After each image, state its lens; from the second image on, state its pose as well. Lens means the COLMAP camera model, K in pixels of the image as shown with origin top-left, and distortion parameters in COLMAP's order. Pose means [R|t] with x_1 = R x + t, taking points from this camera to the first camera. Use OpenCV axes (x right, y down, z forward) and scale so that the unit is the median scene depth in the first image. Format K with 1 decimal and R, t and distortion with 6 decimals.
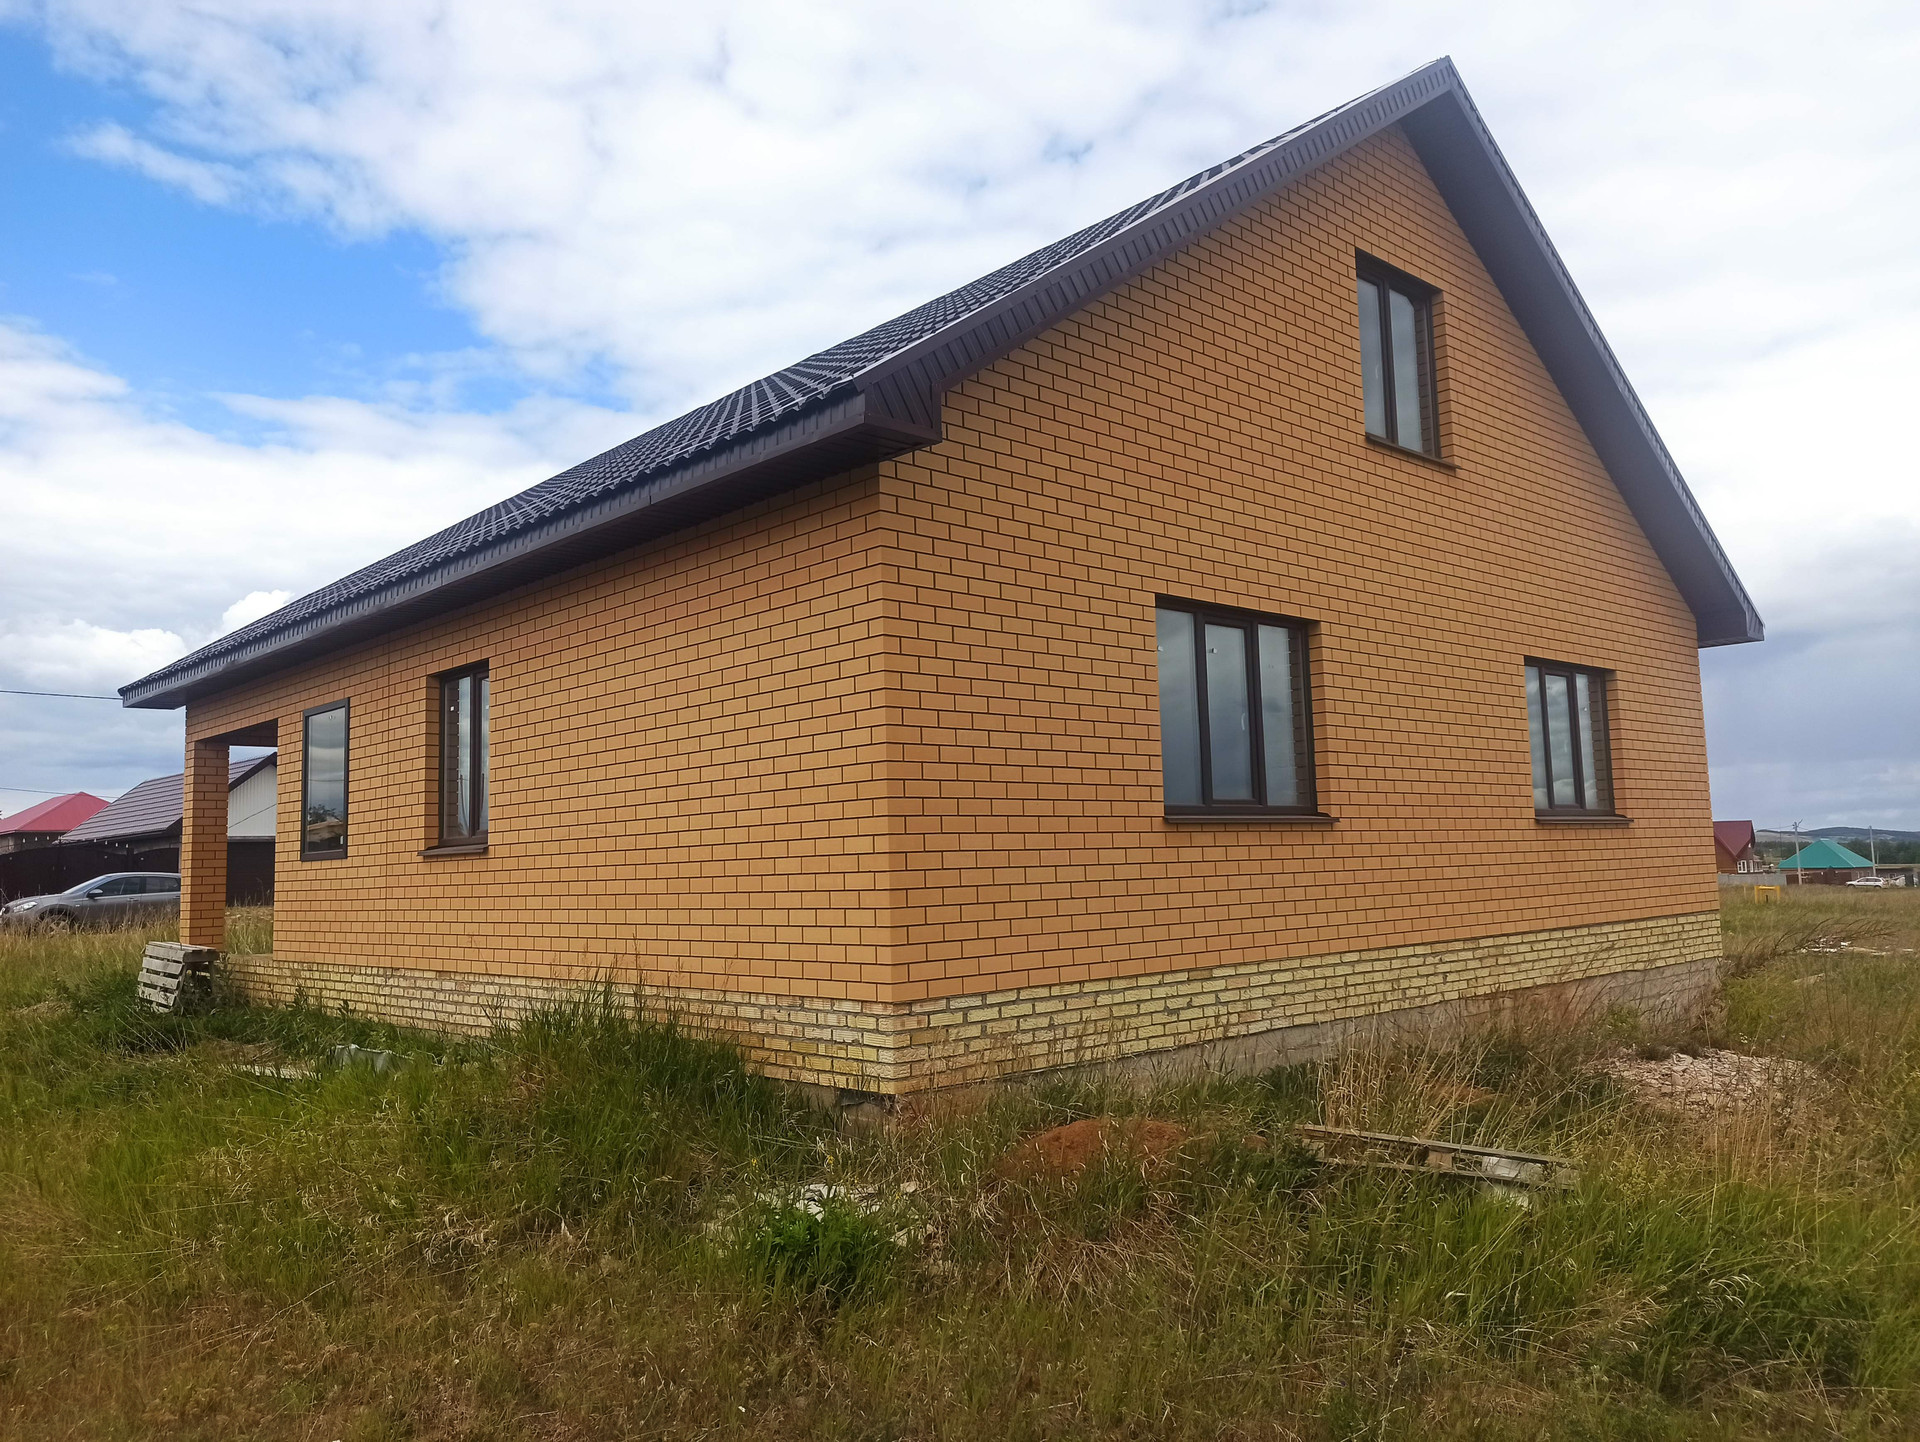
lens RADIAL K [[1402.7, 0, 960.0], [0, 1402.7, 721.0], [0, 0, 1]] dist [0.071667, -0.003497]
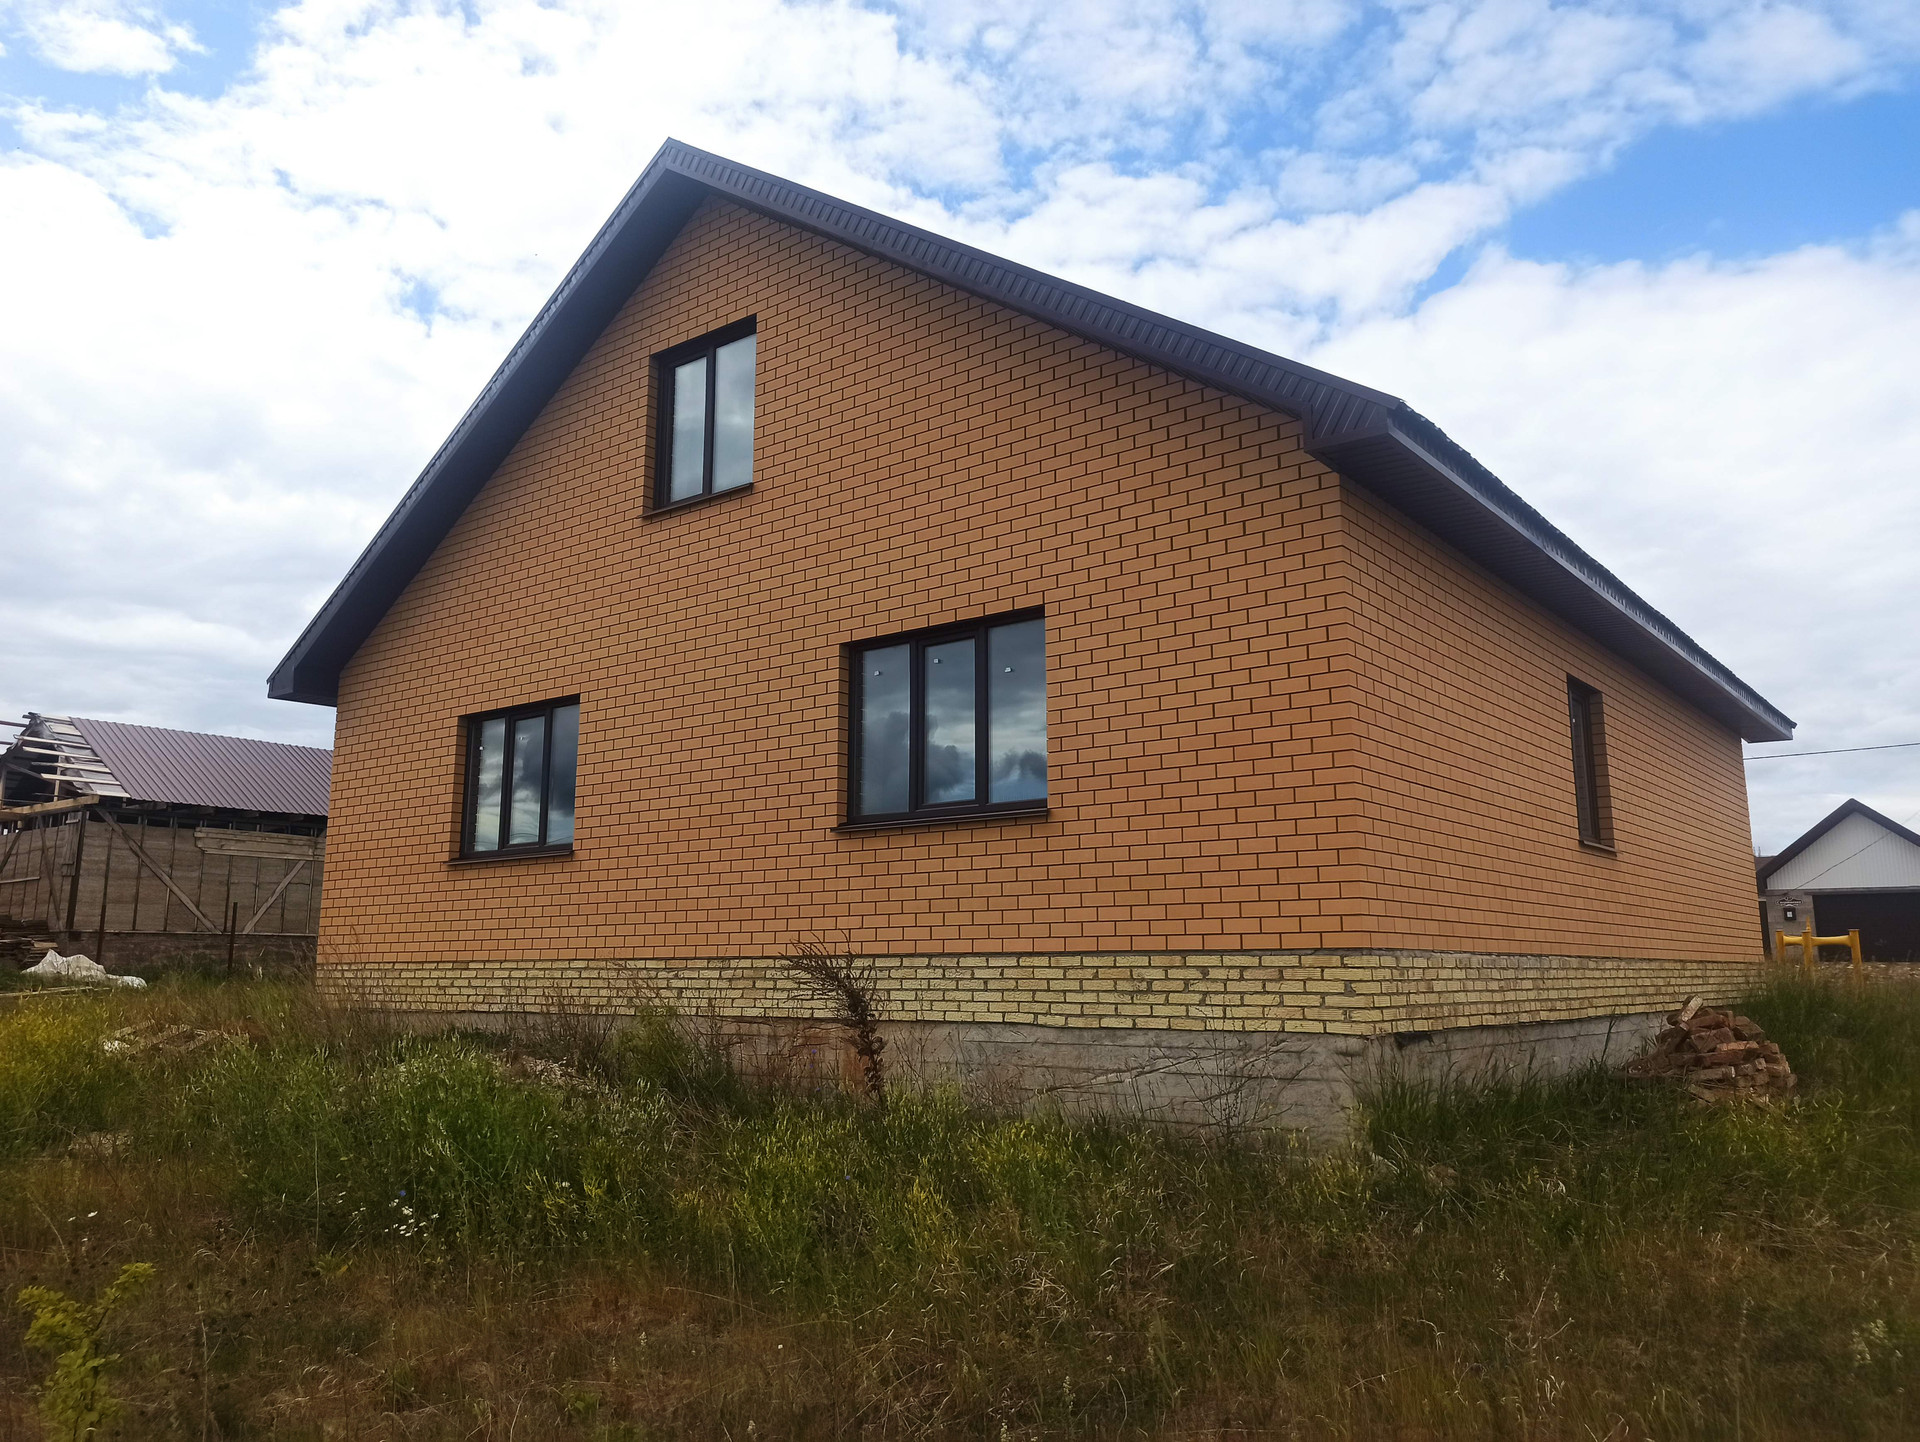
lens RADIAL K [[1402.7, 0, 960.0], [0, 1402.7, 721.0], [0, 0, 1]] dist [0.071667, -0.003497]
pose [[0.151218, -0.138010, -0.978819, 1.621789], [0.101413, 0.987147, -0.123517, 0.151002], [0.983285, -0.080587, 0.163270, 1.197330]]
